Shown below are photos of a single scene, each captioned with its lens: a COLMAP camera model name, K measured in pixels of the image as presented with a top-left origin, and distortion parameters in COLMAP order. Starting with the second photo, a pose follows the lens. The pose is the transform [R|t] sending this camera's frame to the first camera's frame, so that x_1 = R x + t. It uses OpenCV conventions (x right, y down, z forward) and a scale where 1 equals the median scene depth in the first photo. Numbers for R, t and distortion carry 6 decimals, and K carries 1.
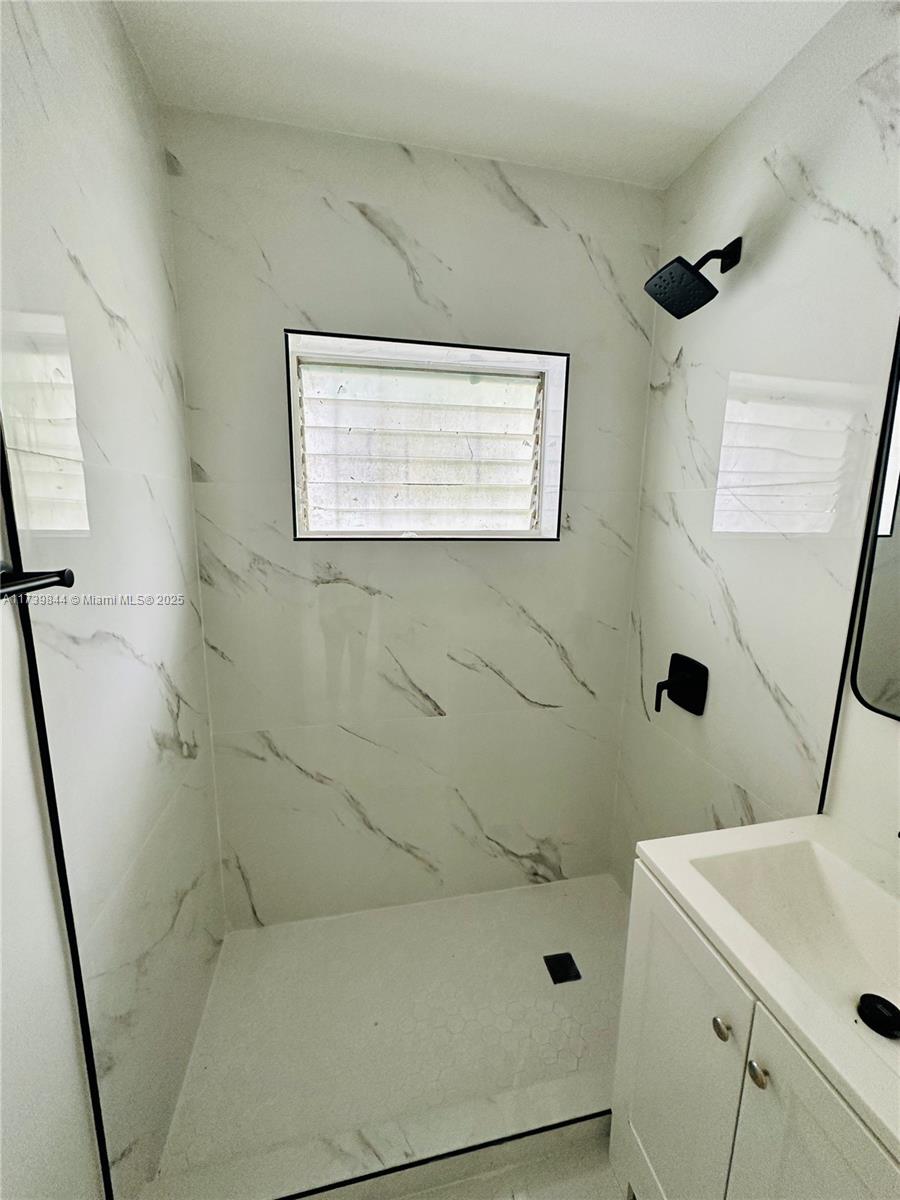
lens RADIAL K [[478.6, 0, 450.0], [0, 478.6, 600.0], [0, 0, 1]] dist [-0.000950, 0.000386]
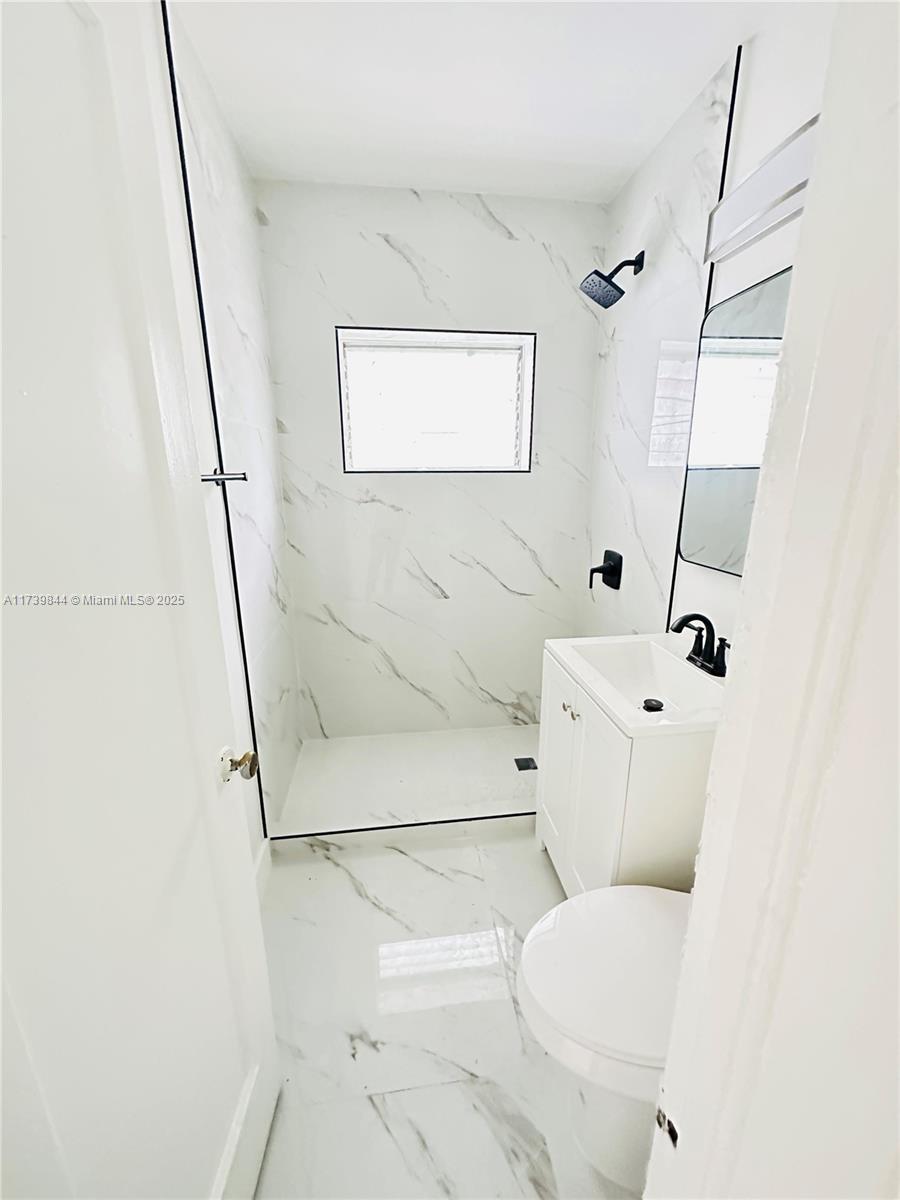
lens RADIAL K [[478.6, 0, 450.0], [0, 478.6, 600.0], [0, 0, 1]] dist [-0.000950, 0.000386]
pose [[0.996993, 0.005477, -0.077293, 0.114873], [0.001155, 0.996337, 0.085507, 0.137399], [0.077478, -0.085339, 0.993335, -0.466140]]
